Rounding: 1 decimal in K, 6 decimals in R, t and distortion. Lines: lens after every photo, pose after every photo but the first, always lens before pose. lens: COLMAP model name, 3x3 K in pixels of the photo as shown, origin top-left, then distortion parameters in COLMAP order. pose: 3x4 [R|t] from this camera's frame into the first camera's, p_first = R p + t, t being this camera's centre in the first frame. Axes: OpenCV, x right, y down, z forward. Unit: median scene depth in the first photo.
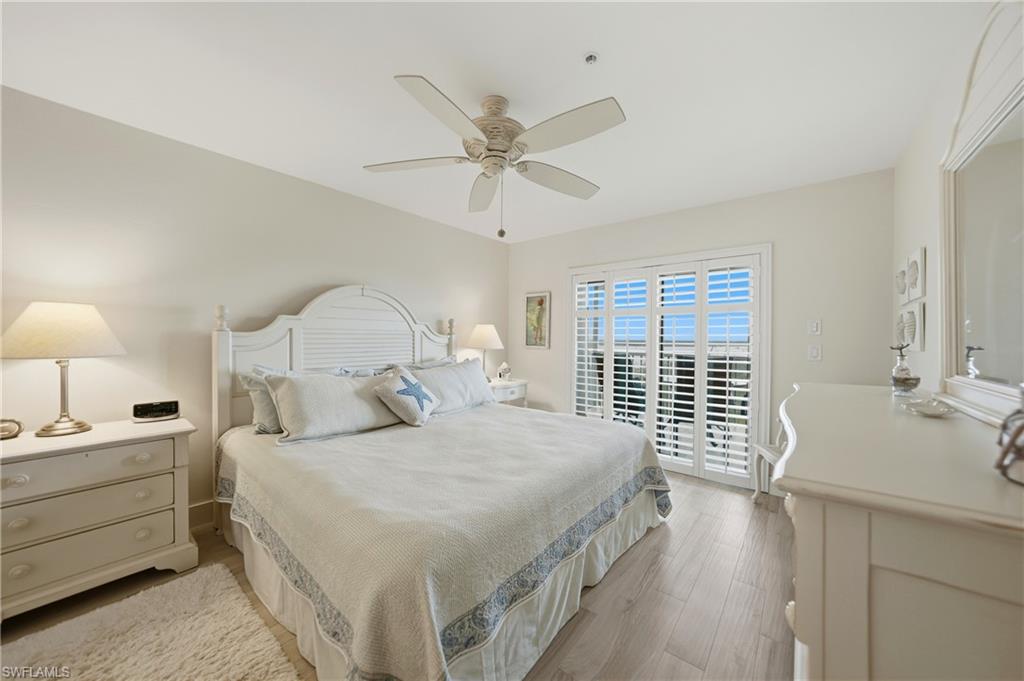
lens RADIAL K [[360.0, 0, 510.9], [0, 360.0, 342.0], [0, 0, 1]] dist [-0.006111, 0.000403]
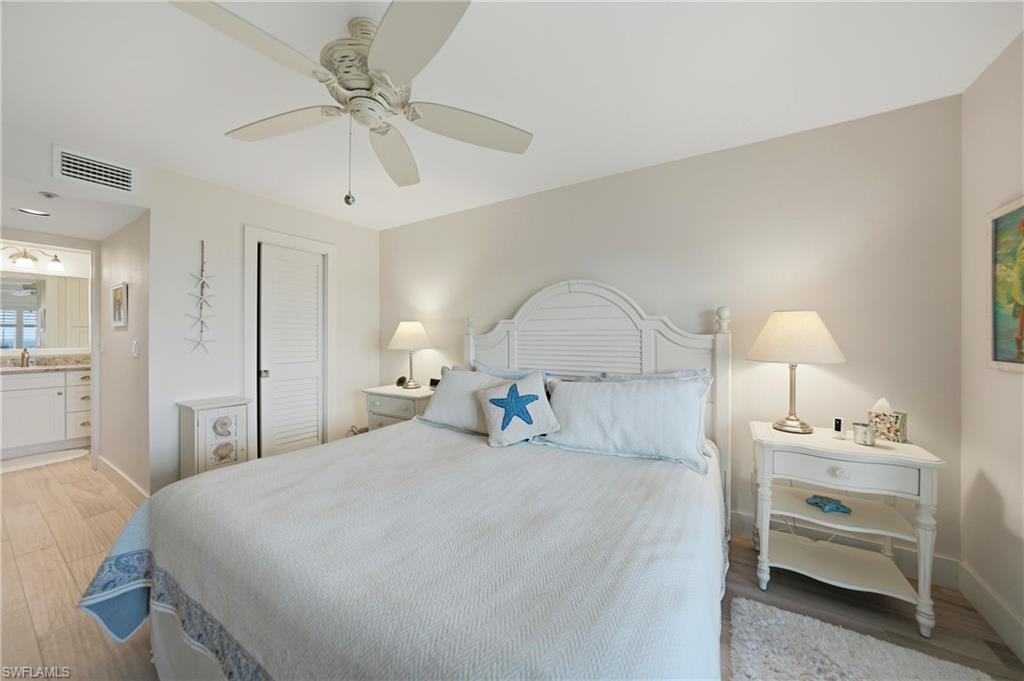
lens RADIAL K [[360.0, 0, 520.1], [0, 360.0, 337.6], [0, 0, 1]] dist [-0.006111, 0.000403]
pose [[0.145521, 0.013406, -0.989264, 0.683443], [0.004505, 0.999889, 0.014212, -0.040697], [0.989345, -0.006525, 0.145444, 1.068659]]
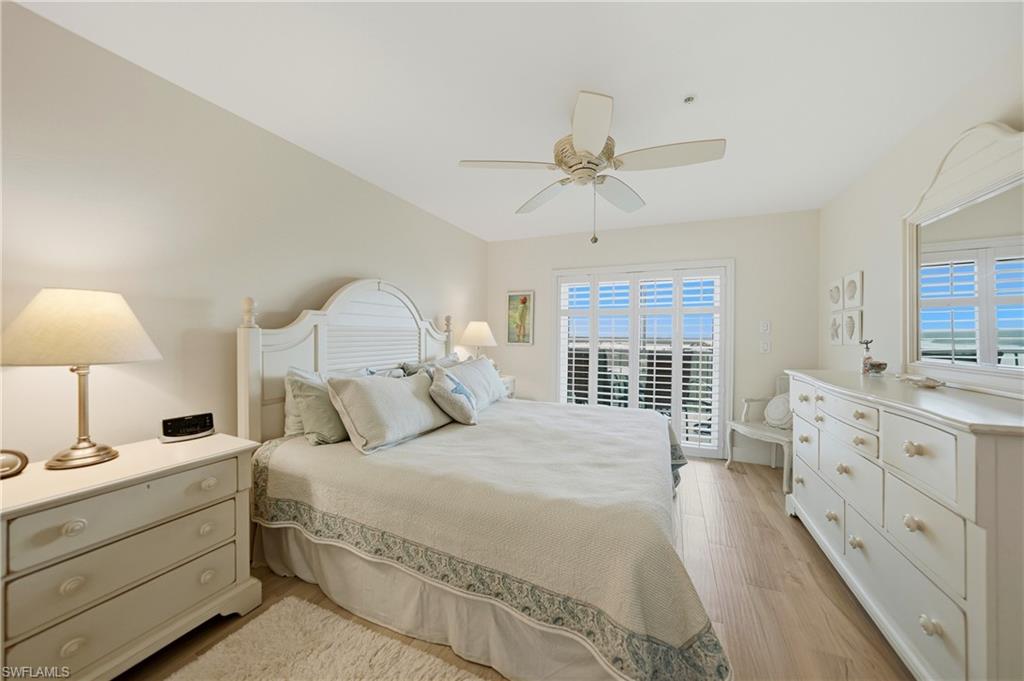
lens RADIAL K [[360.0, 0, 517.3], [0, 360.0, 339.5], [0, 0, 1]] dist [-0.006111, 0.000403]
pose [[0.960651, -0.004544, 0.277721, -0.470431], [0.003687, 0.999987, 0.003606, -0.004831], [-0.277734, -0.002440, 0.960655, 0.013181]]
